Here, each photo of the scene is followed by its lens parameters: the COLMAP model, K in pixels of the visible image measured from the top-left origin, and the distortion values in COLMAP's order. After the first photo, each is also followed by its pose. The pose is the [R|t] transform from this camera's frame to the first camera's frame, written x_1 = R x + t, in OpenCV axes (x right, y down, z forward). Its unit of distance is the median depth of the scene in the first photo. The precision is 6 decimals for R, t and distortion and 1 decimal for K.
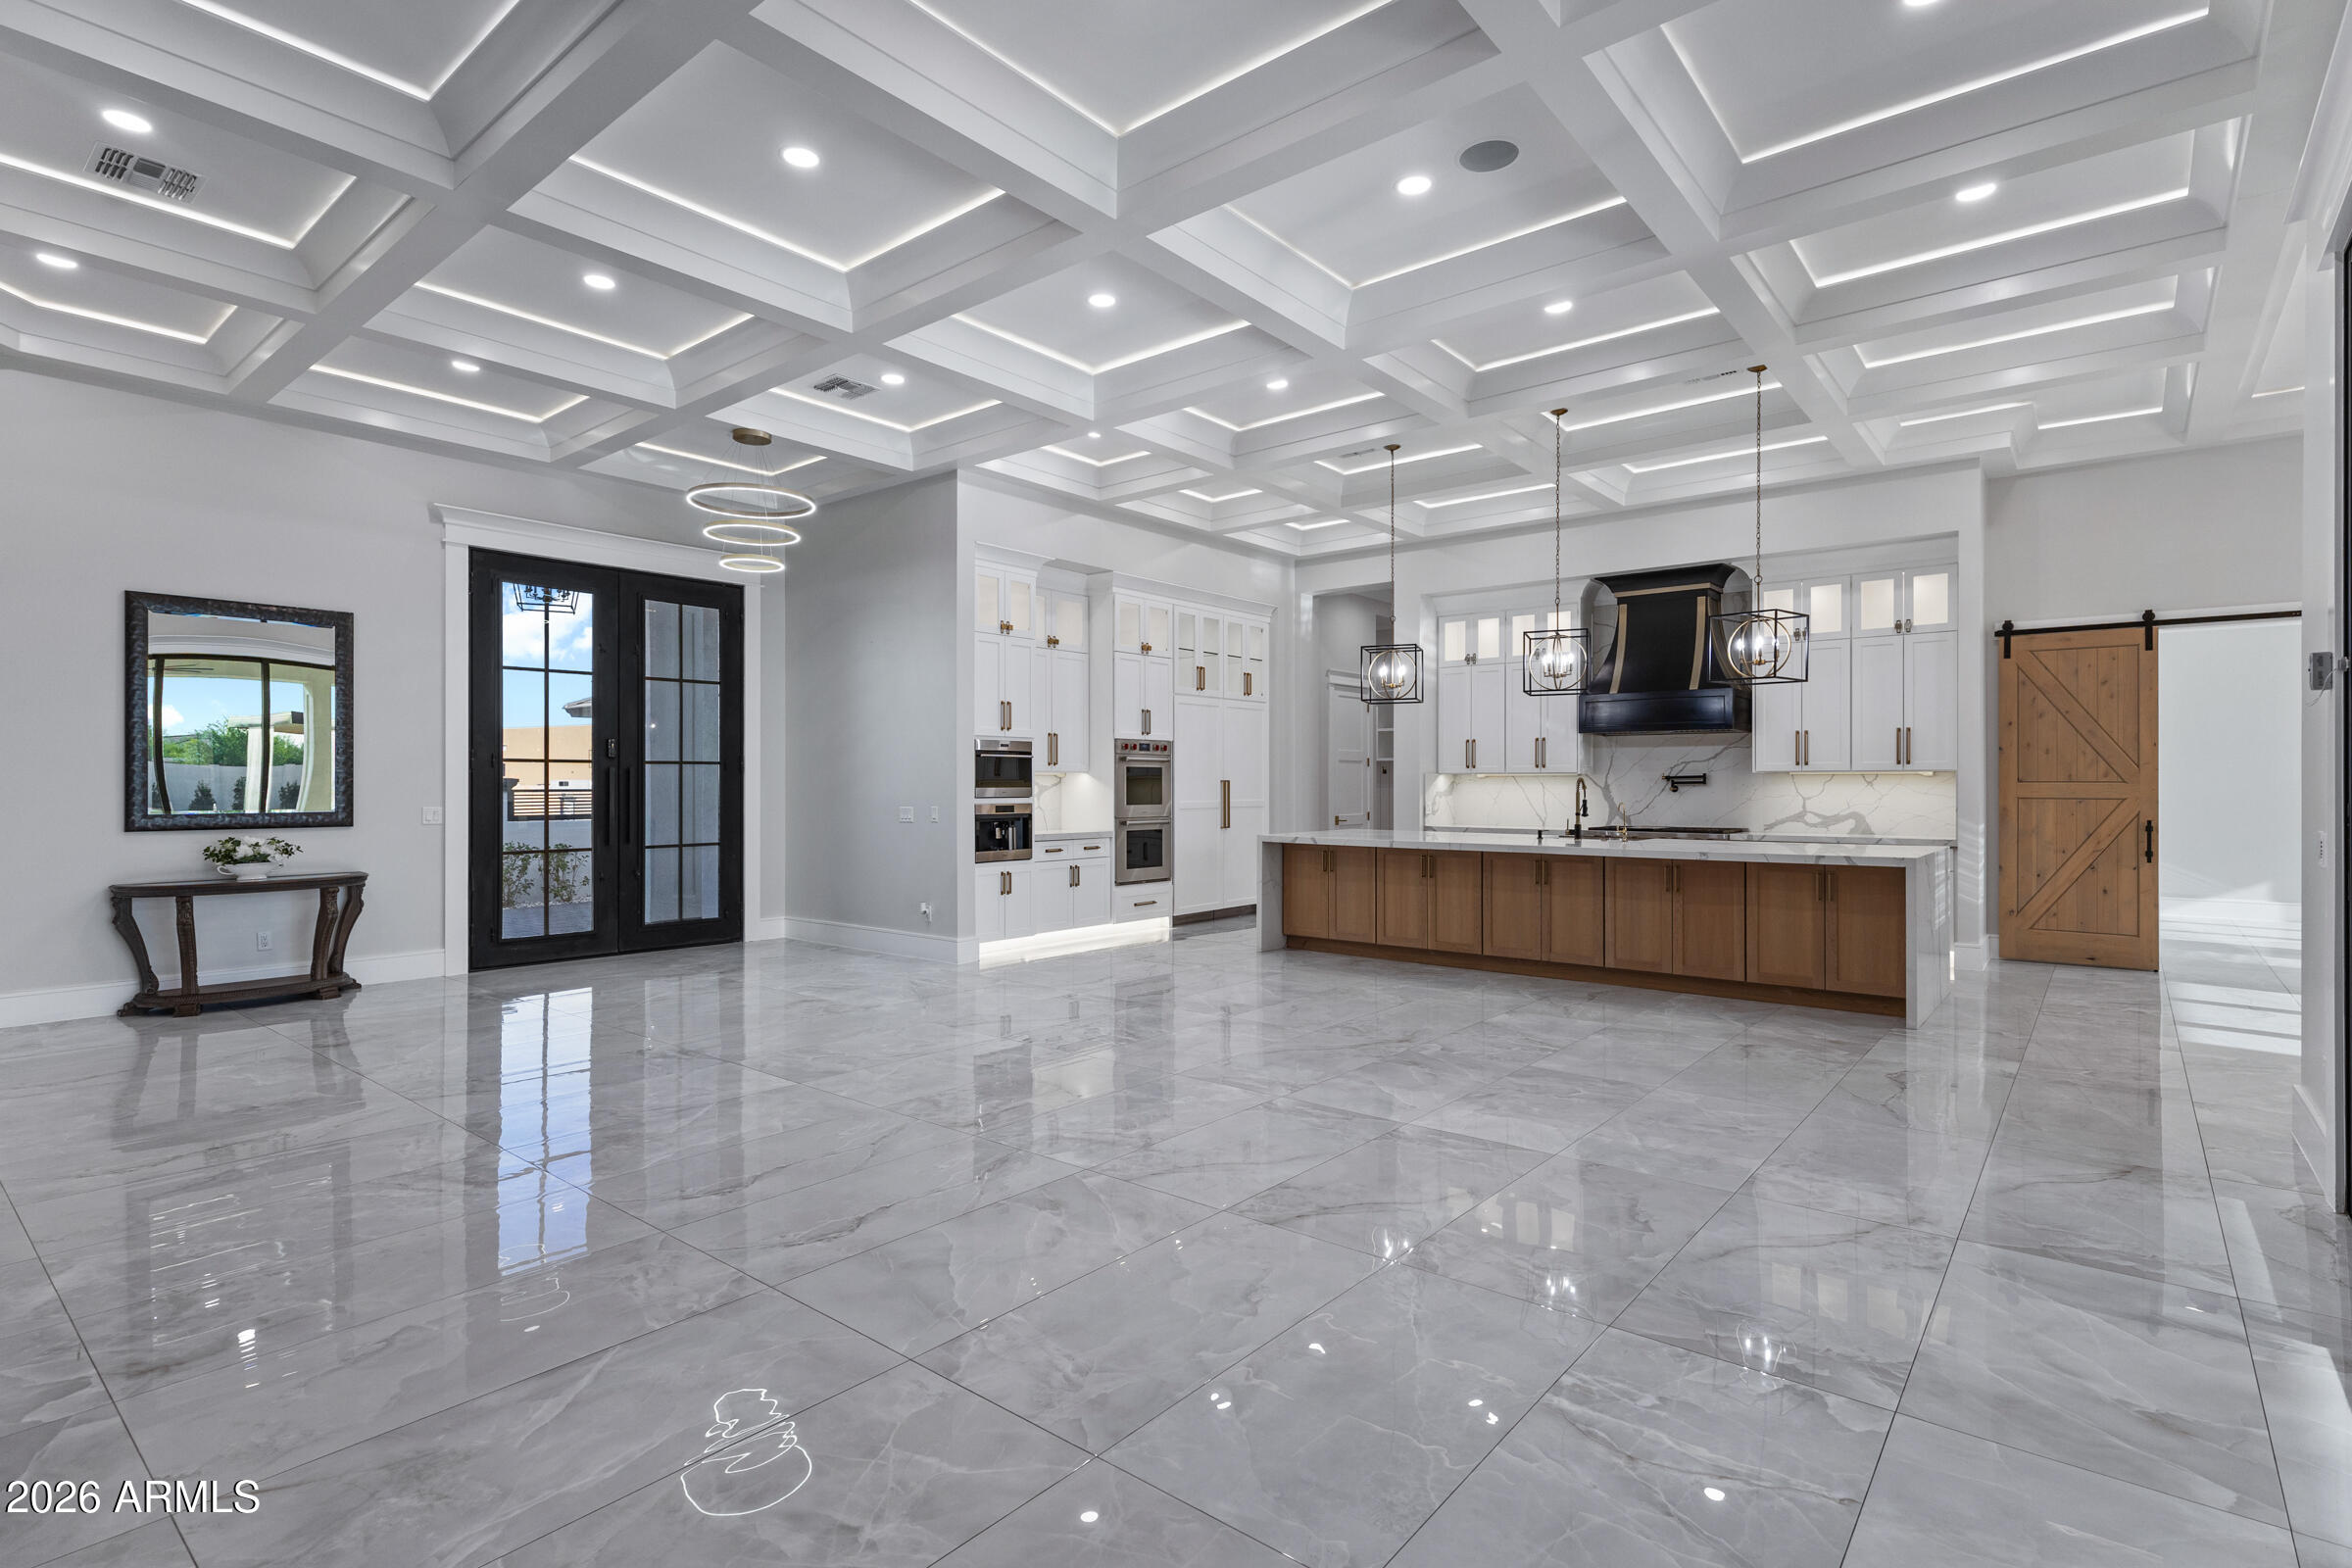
lens RADIAL K [[1132.2, 0, 1180.0], [0, 1132.2, 784.4], [0, 0, 1]] dist [0.000044, 0.001287]
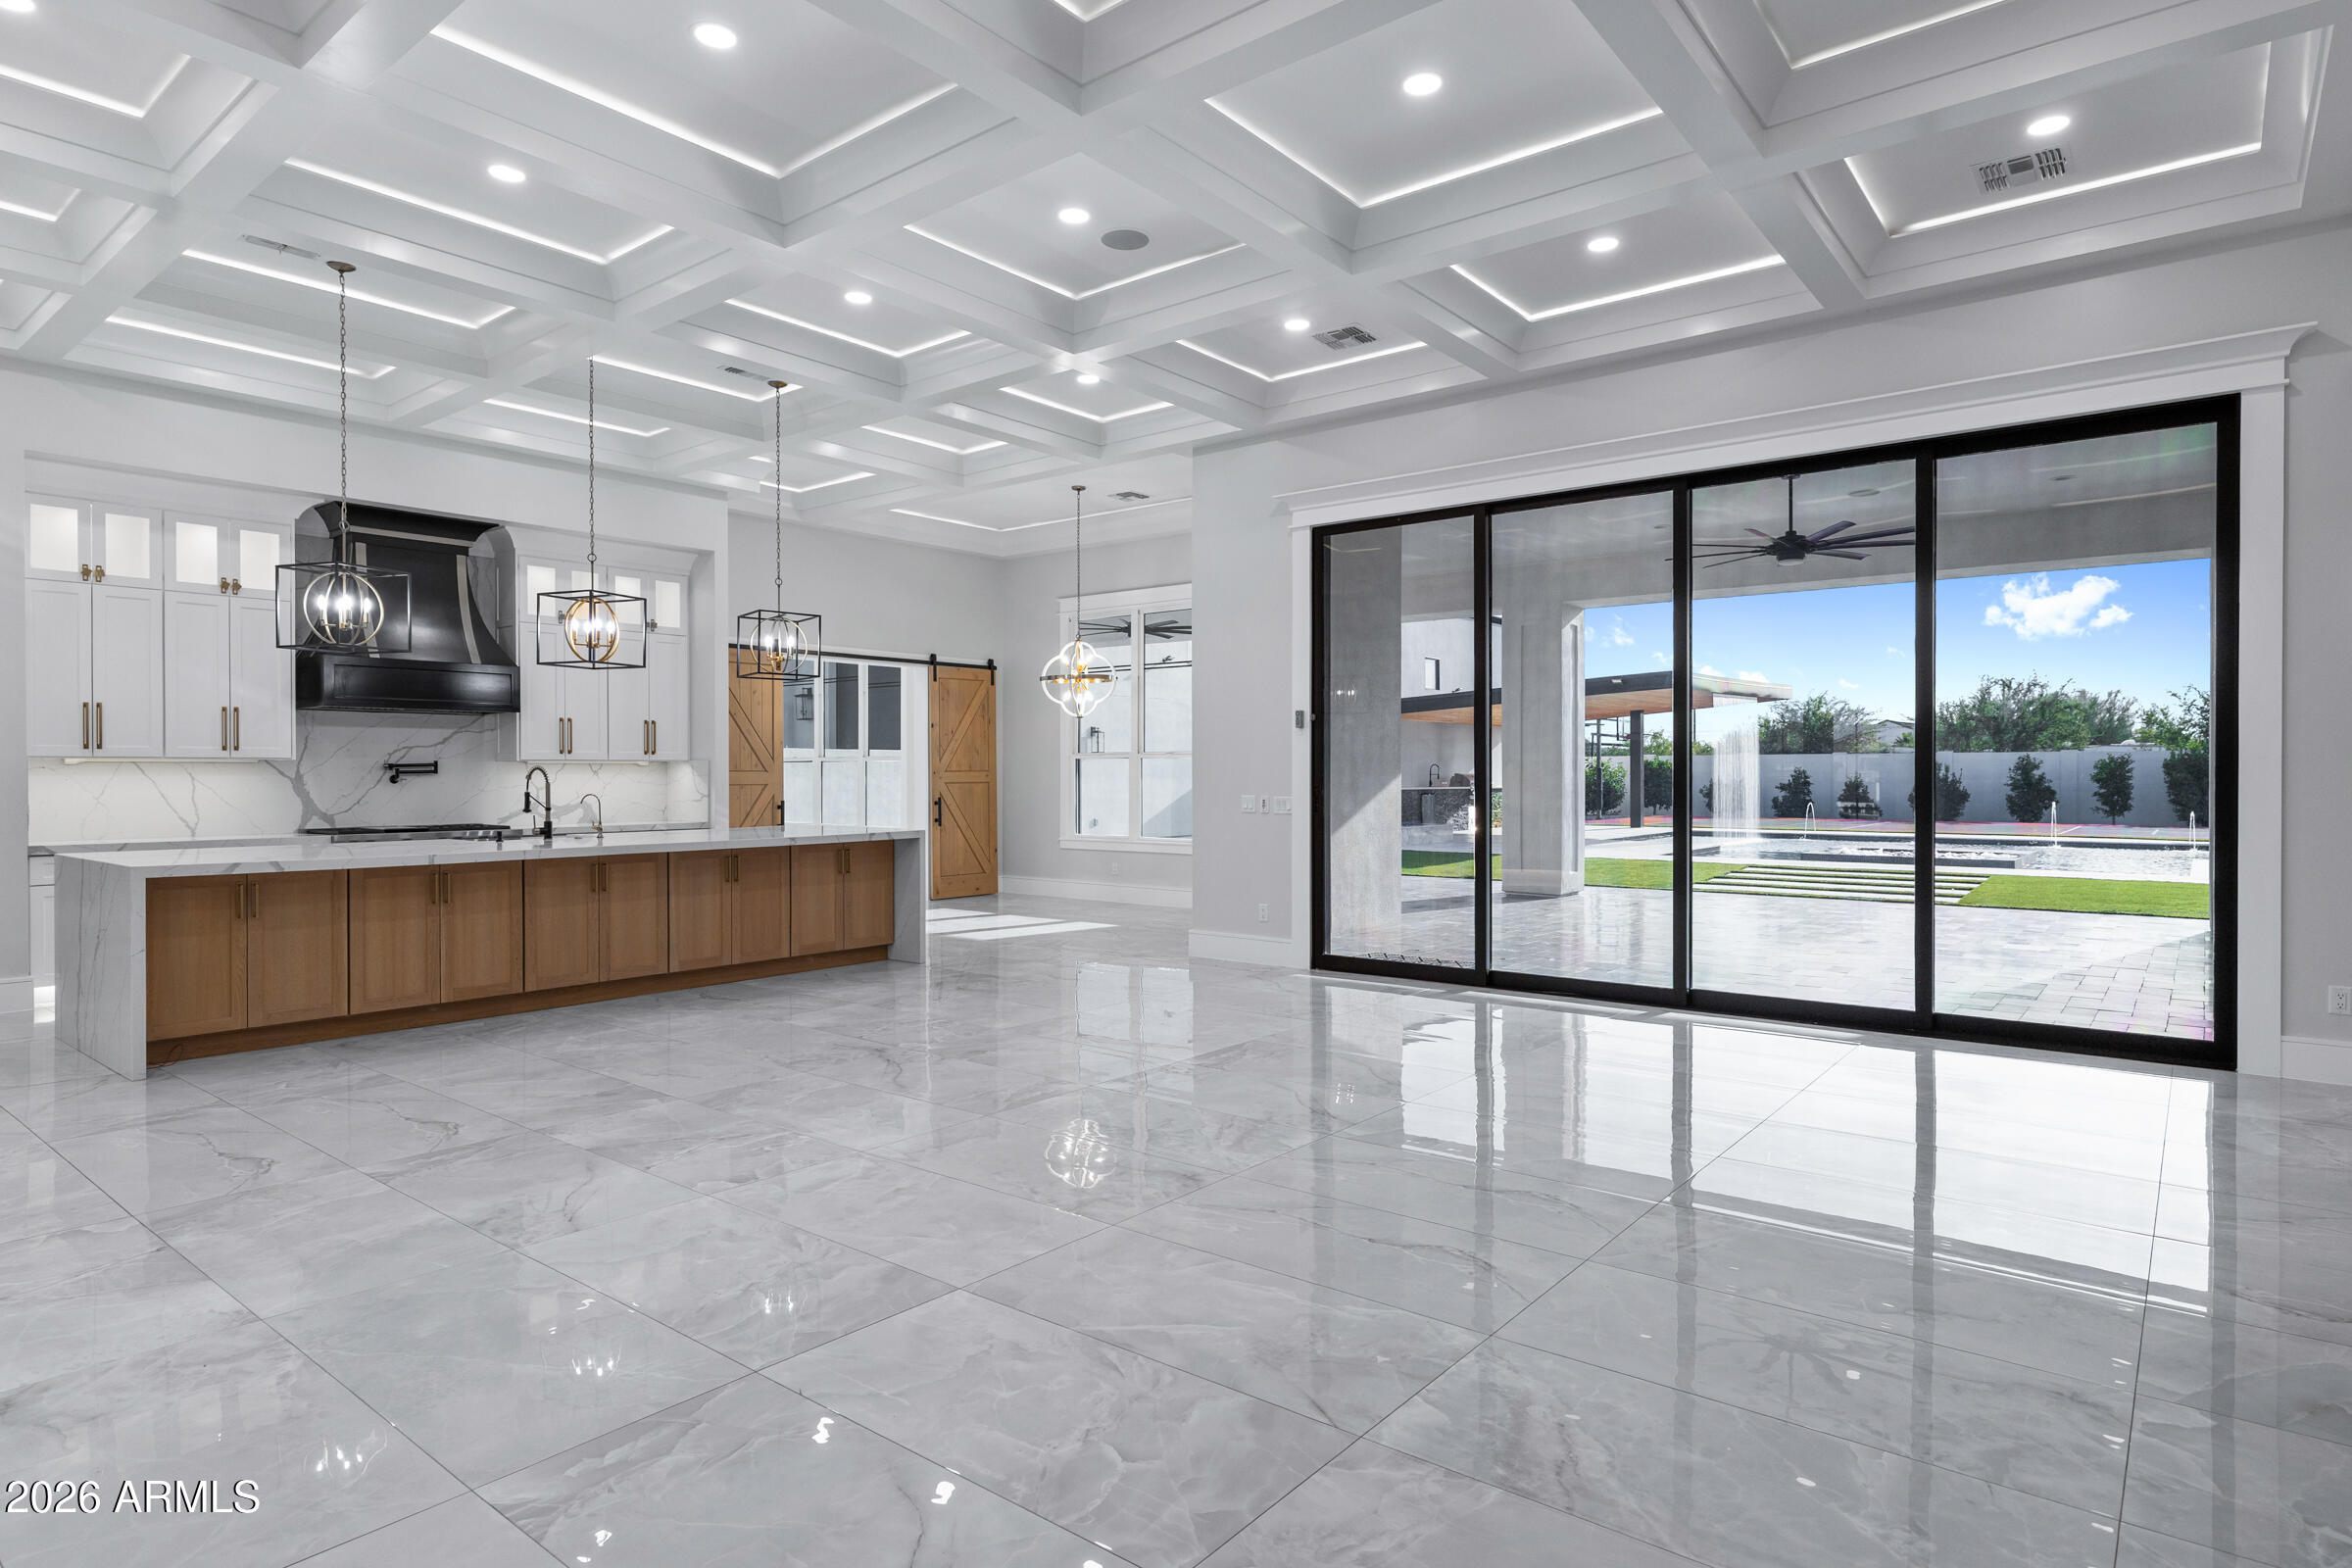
lens RADIAL K [[1279.1, 0, 1176.5], [0, 1279.1, 788.4], [0, 0, 1]] dist [0.013655, 0.000110]
pose [[-0.007100, -0.014315, 0.999872, -0.600819], [0.001665, 0.999896, 0.014327, -0.002269], [-0.999973, 0.001767, -0.007075, 0.538641]]
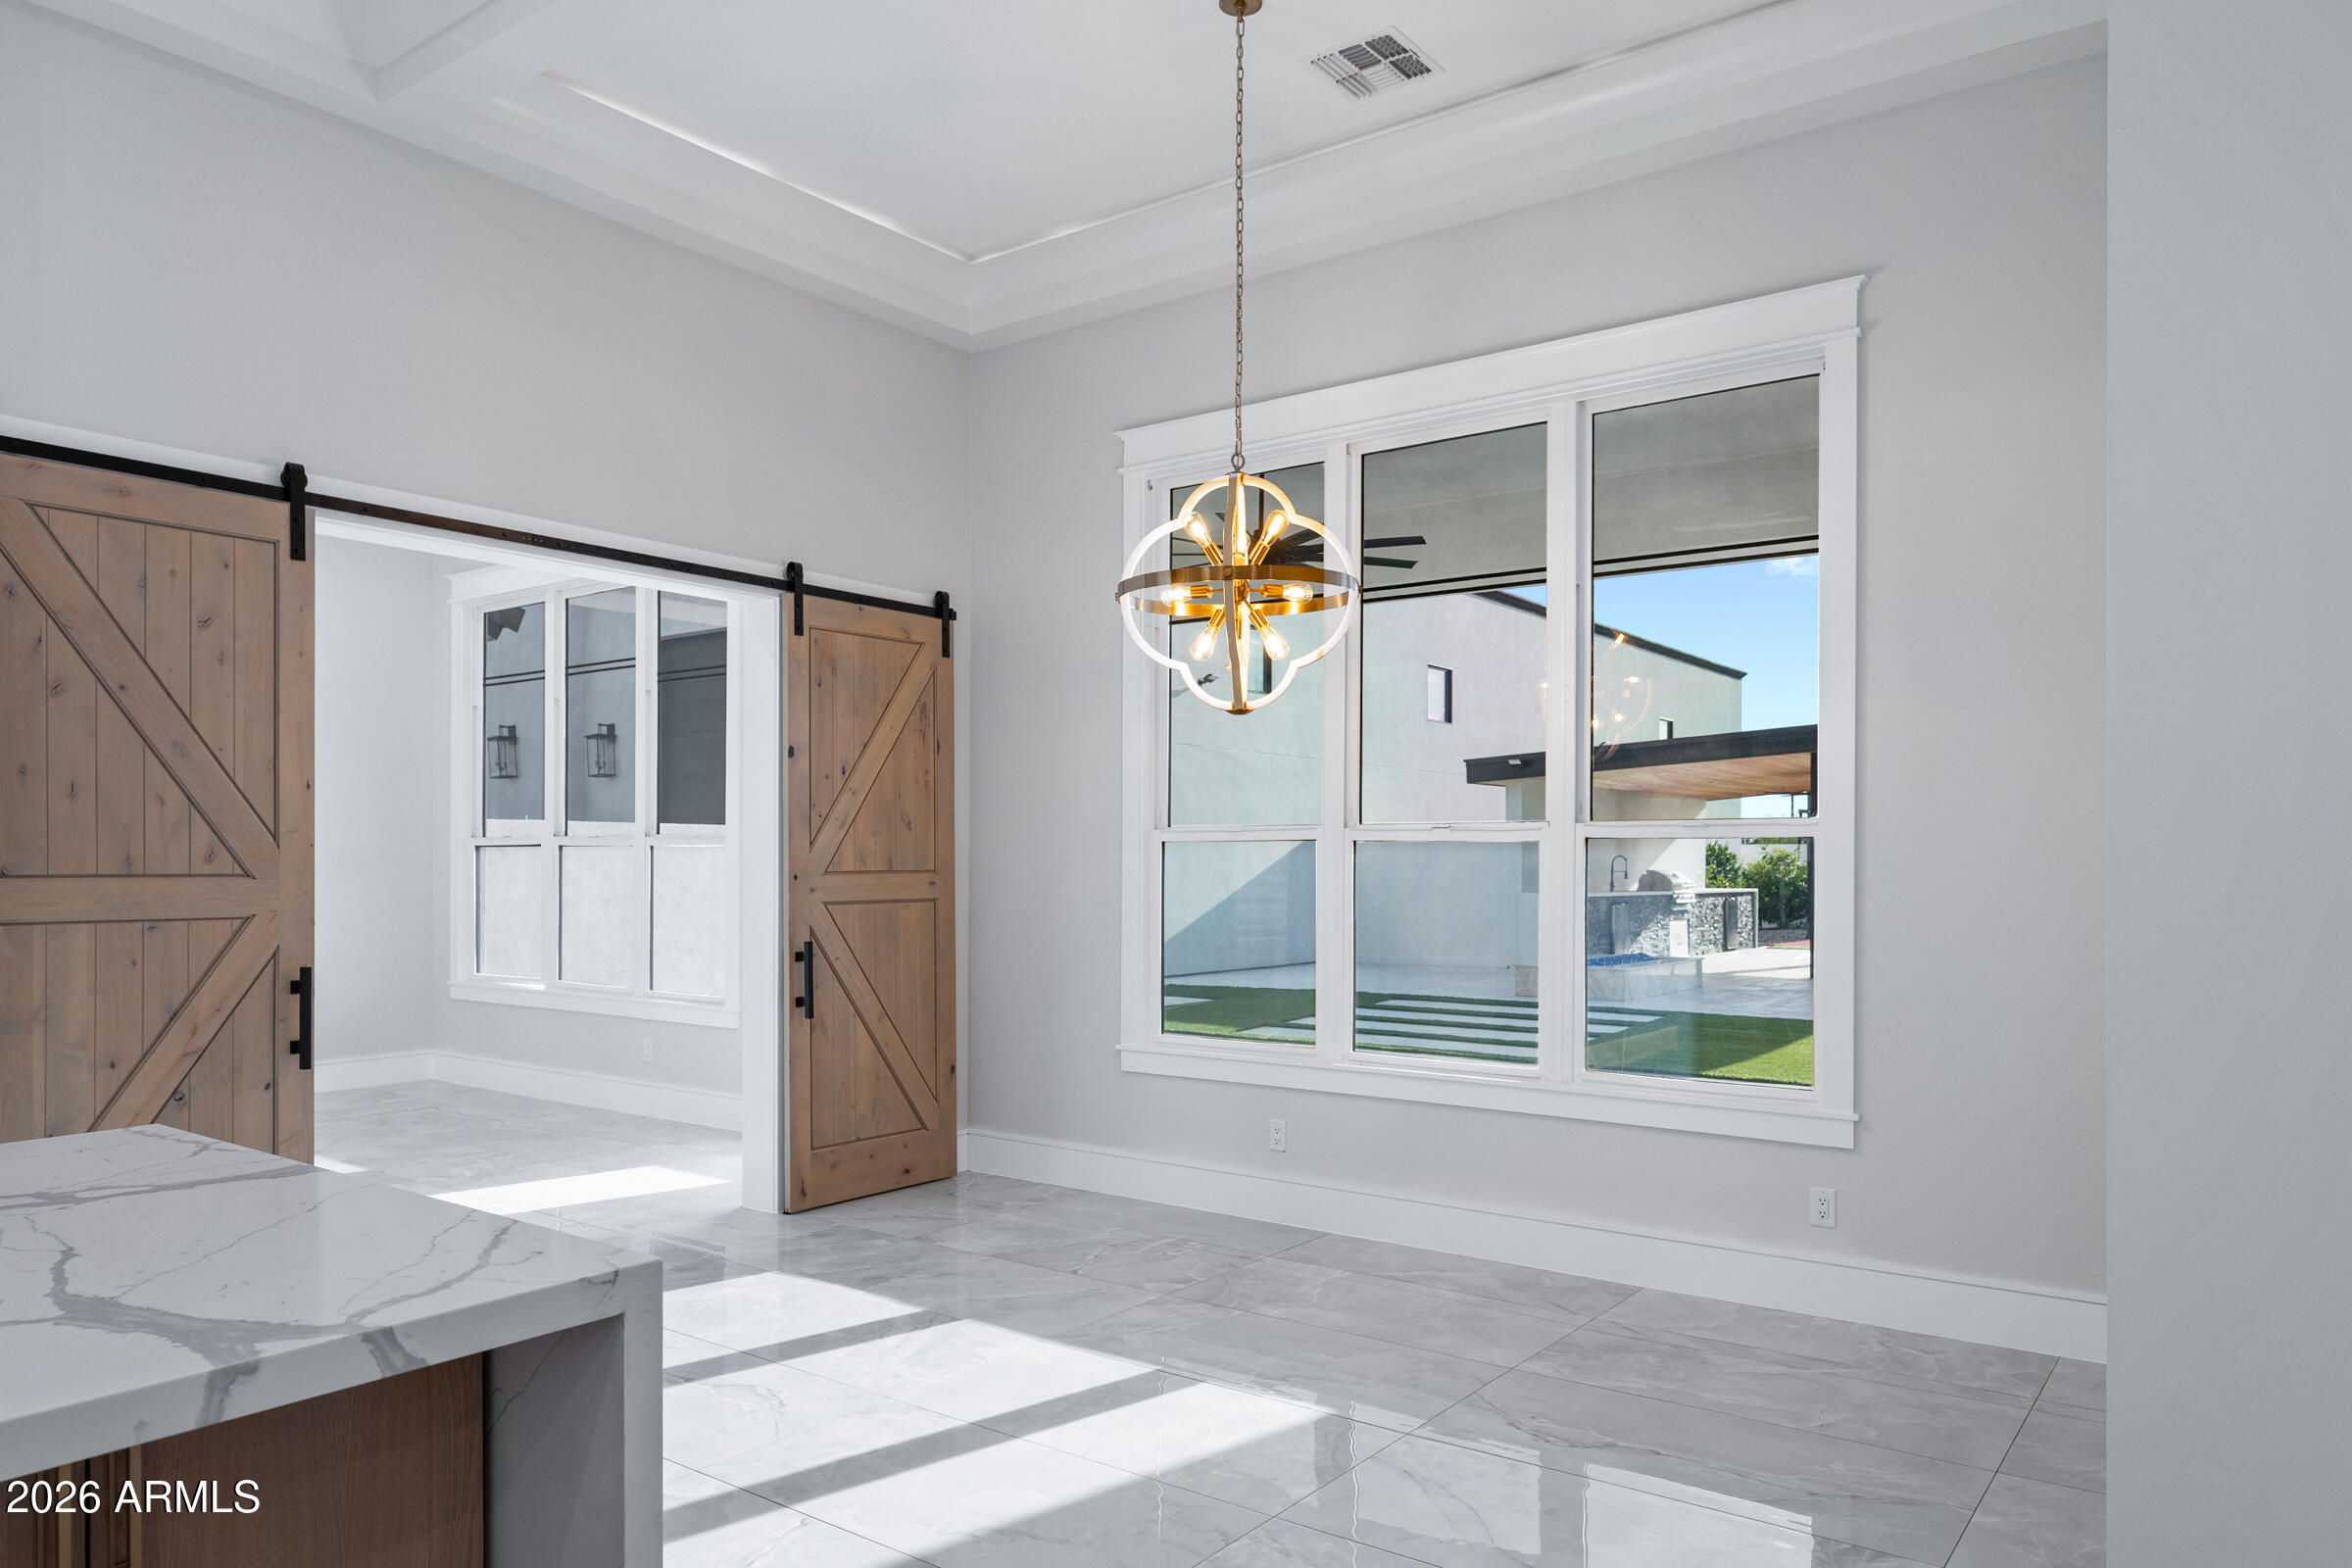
lens RADIAL K [[1522.0, 0, 1194.9], [0, 1522.0, 860.3], [0, 0, 1]] dist [-0.002874, -0.000687]
pose [[-0.055752, -0.001193, 0.998444, 0.268226], [0.000154, 0.999999, 0.001203, -0.007988], [-0.998445, 0.000221, -0.055752, 0.680844]]
